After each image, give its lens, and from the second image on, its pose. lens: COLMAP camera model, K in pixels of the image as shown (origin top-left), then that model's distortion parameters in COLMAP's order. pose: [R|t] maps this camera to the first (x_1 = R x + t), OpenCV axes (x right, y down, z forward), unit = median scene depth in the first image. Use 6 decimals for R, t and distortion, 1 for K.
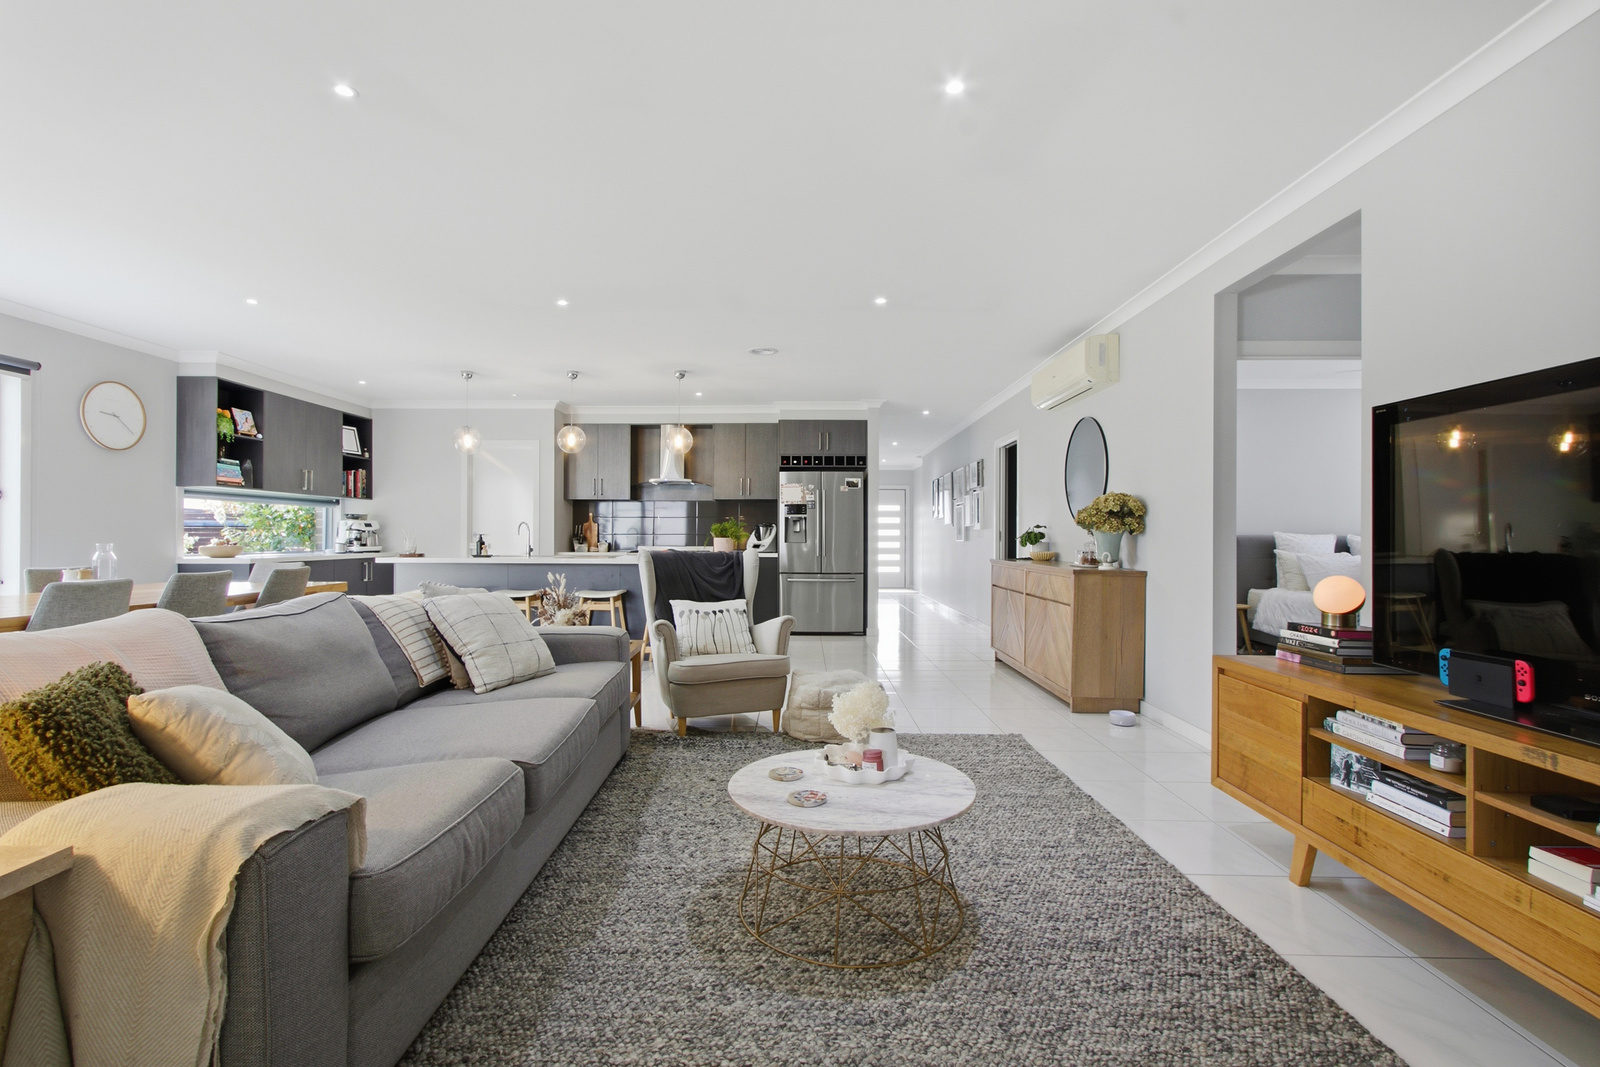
lens RADIAL K [[738.1, 0, 799.2], [0, 738.1, 531.9], [0, 0, 1]] dist [-0.002026, -0.000038]
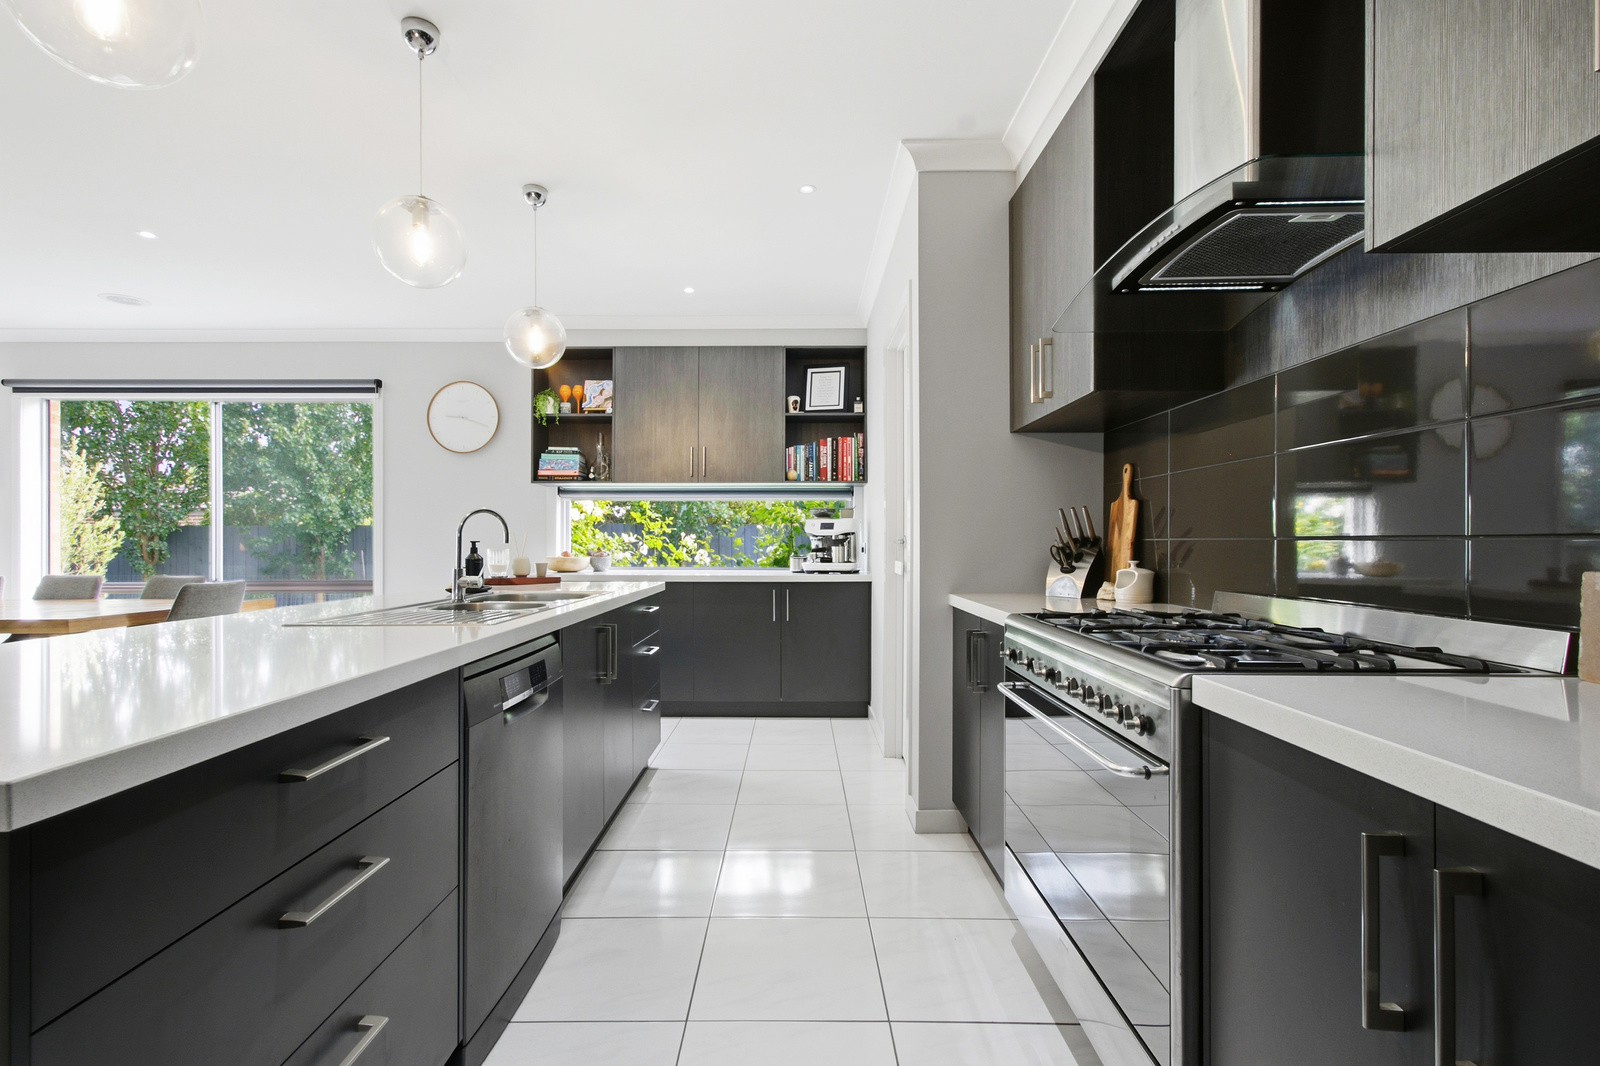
lens RADIAL K [[738.1, 0, 798.7], [0, 738.1, 534.5], [0, 0, 1]] dist [-0.002026, -0.000038]
pose [[-0.017128, -0.001229, -0.999853, 0.008060], [0.004836, 0.999987, -0.001312, -0.002670], [0.999842, -0.004857, -0.017122, 1.196366]]
